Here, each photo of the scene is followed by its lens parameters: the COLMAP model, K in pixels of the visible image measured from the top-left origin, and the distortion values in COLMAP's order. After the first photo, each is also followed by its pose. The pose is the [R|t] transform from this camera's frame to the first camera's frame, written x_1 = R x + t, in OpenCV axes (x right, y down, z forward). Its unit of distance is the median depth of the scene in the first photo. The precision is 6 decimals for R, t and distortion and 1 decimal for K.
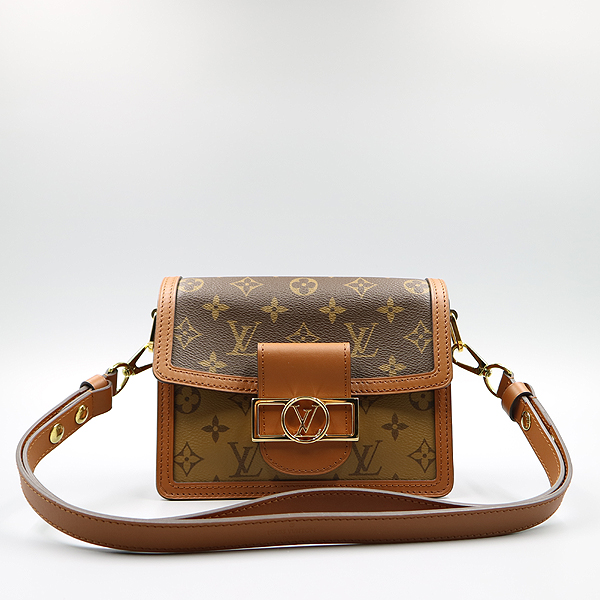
lens RADIAL K [[829.2, 0, 300.0], [0, 829.2, 299.2], [0, 0, 1]] dist [-0.039597, 0.000000]
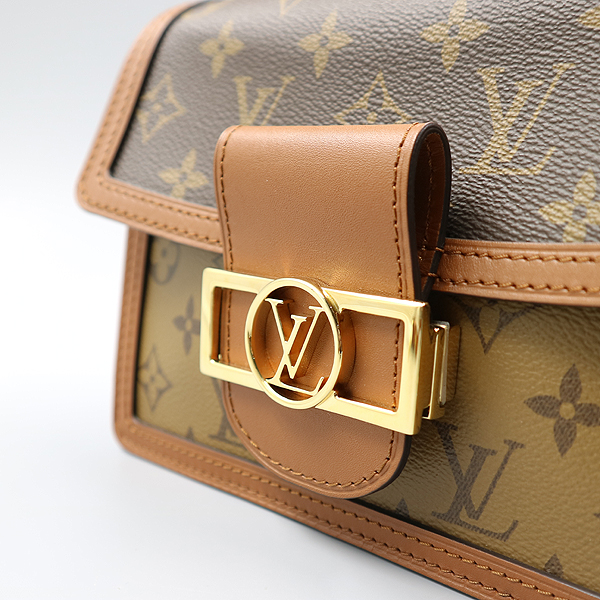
lens RADIAL K [[829.2, 0, 300.2], [0, 829.2, 301.1], [0, 0, 1]] dist [-0.039597, 0.000000]
pose [[0.749091, 0.133351, -0.648907, 0.230342], [-0.008996, 0.981488, 0.191311, 0.058510], [0.662406, -0.137472, 0.736423, 0.719277]]
